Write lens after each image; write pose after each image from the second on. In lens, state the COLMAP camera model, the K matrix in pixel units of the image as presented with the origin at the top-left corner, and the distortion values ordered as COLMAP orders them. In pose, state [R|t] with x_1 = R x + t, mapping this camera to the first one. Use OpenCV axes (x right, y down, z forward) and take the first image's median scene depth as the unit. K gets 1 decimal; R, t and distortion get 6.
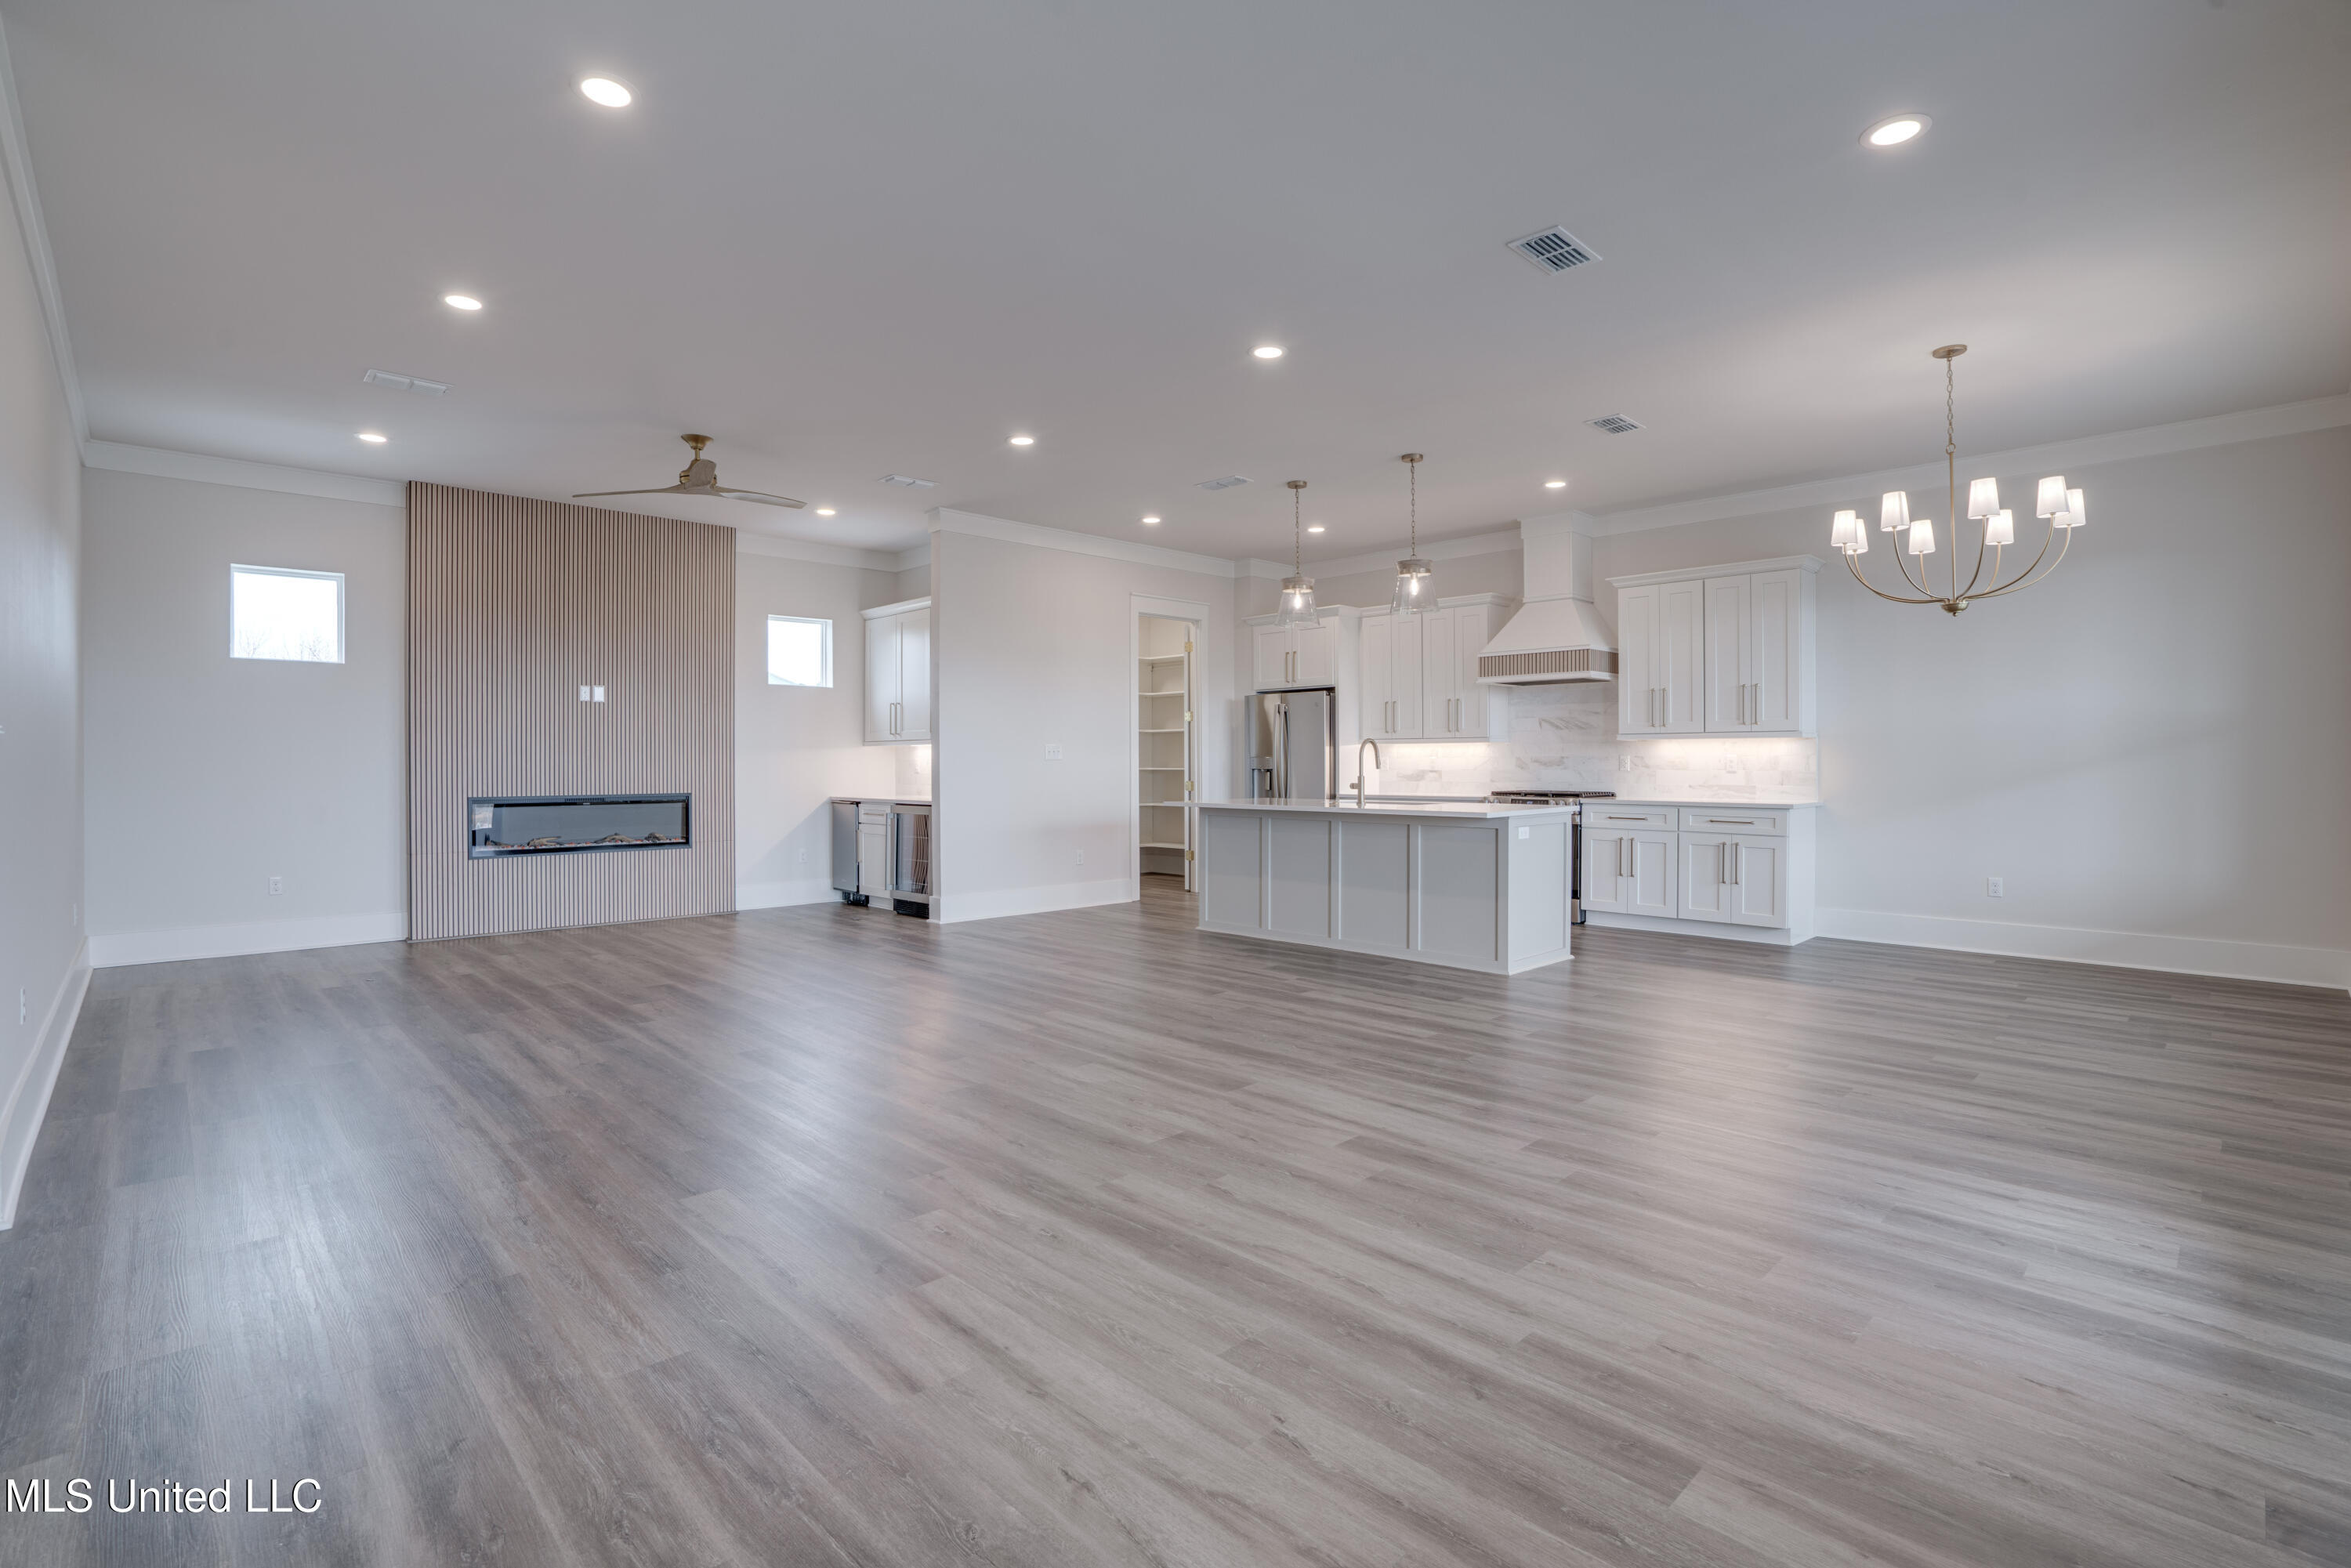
lens RADIAL K [[1083.6, 0, 1162.8], [0, 1083.6, 773.4], [0, 0, 1]] dist [-0.050800, 0.016481]
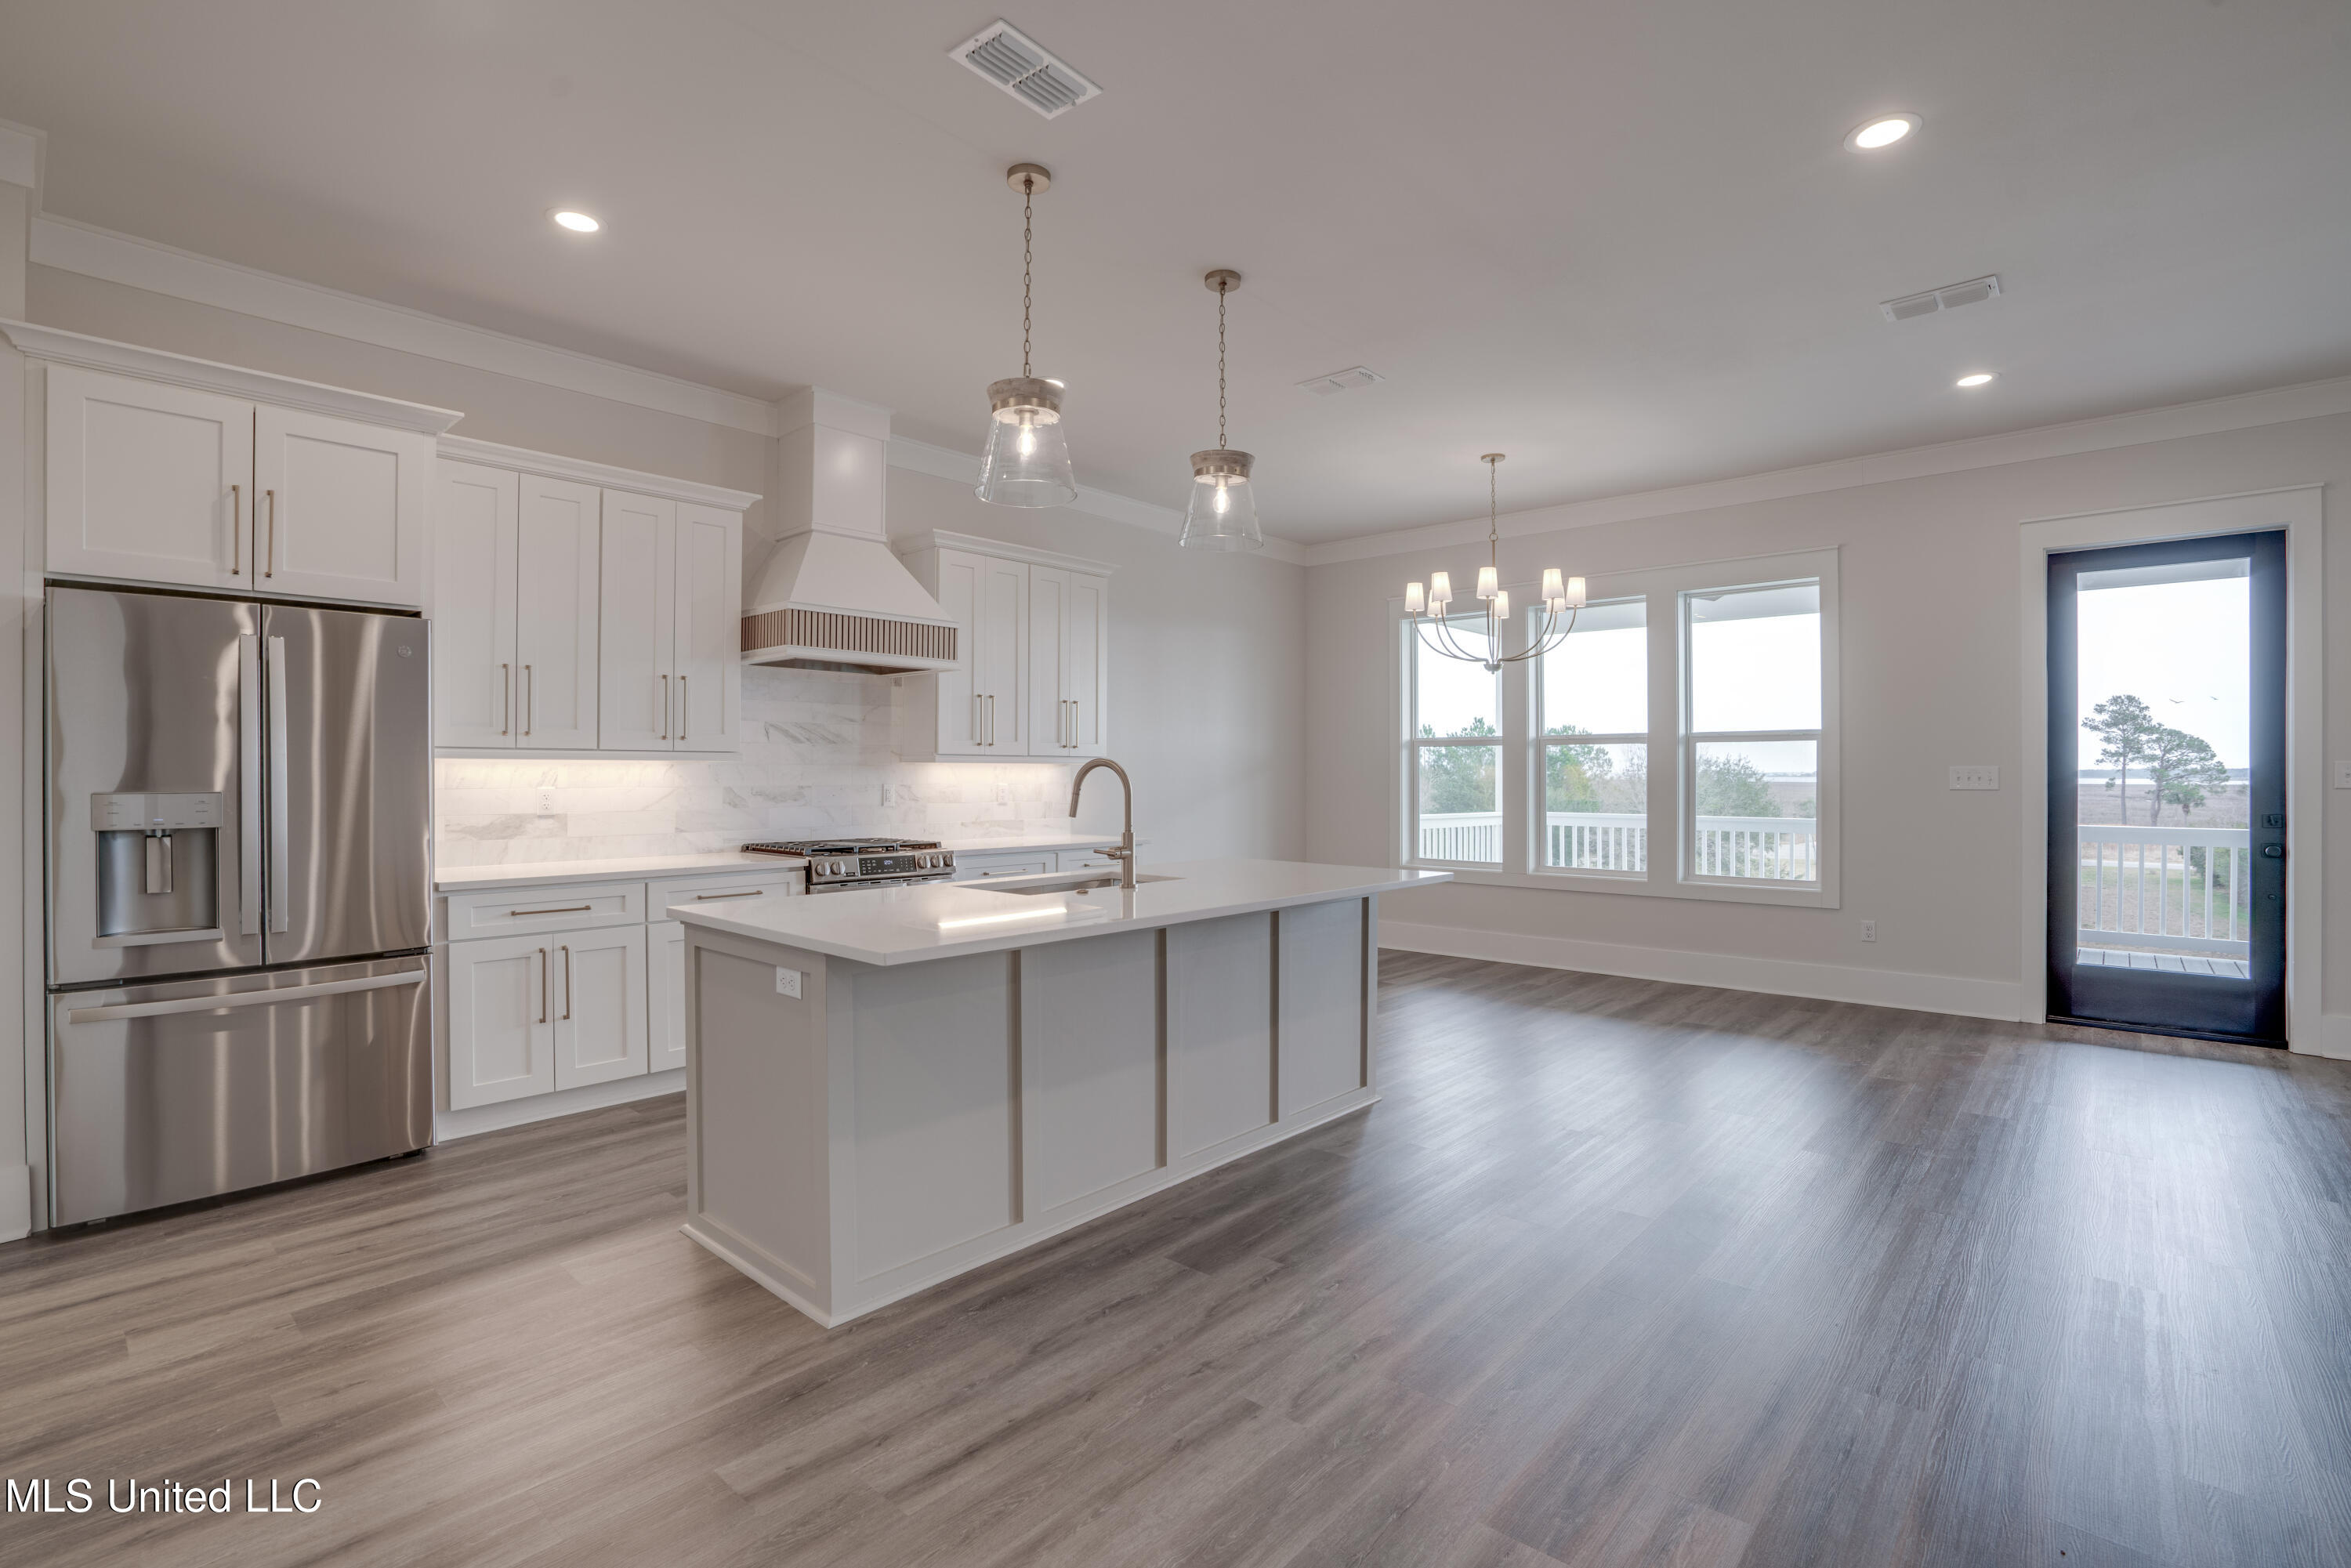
lens RADIAL K [[1083.6, 0, 1156.4], [0, 1083.6, 782.9], [0, 0, 1]] dist [-0.050800, 0.016481]
pose [[-0.052842, -0.007475, 0.998575, -0.326944], [0.005691, 0.999953, 0.007786, -0.025662], [-0.998587, 0.006094, -0.052797, 1.010317]]
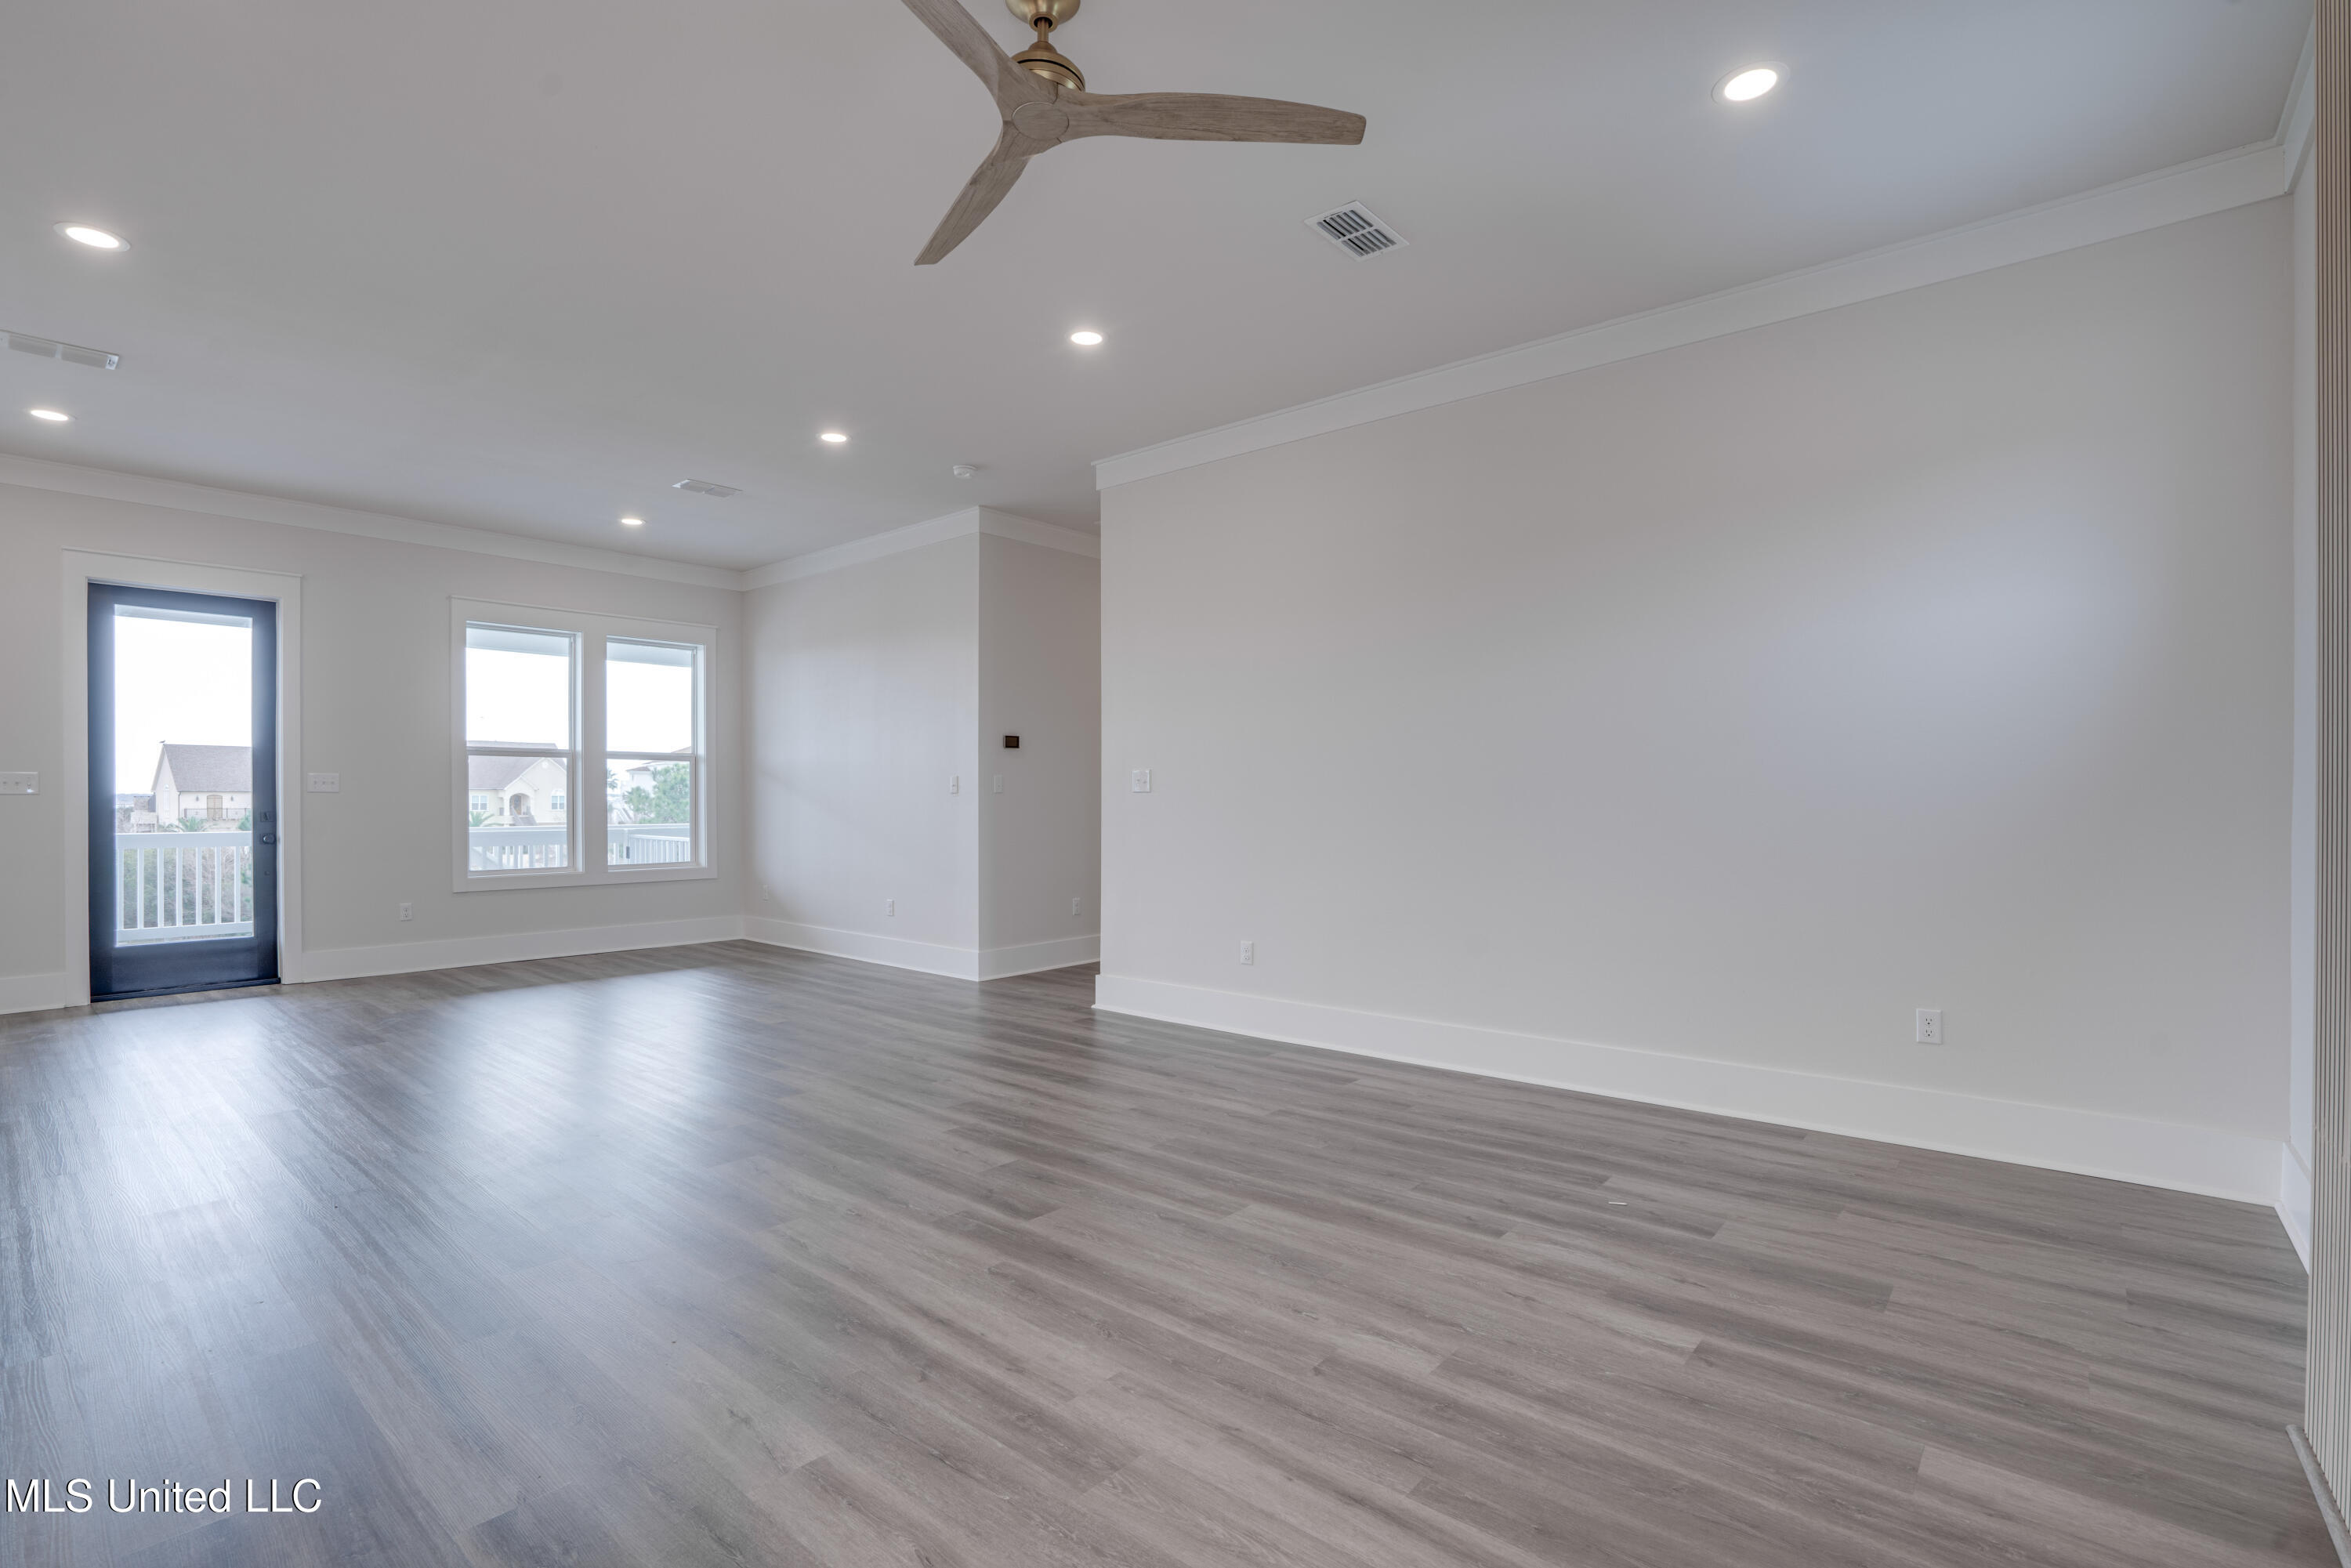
lens RADIAL K [[1083.6, 0, 1168.2], [0, 1083.6, 801.9], [0, 0, 1]] dist [-0.050800, 0.016481]
pose [[-0.996605, 0.000808, -0.082330, -0.400384], [0.000121, 0.999965, 0.008347, -0.011098], [0.082334, 0.008309, -0.996570, 1.243173]]
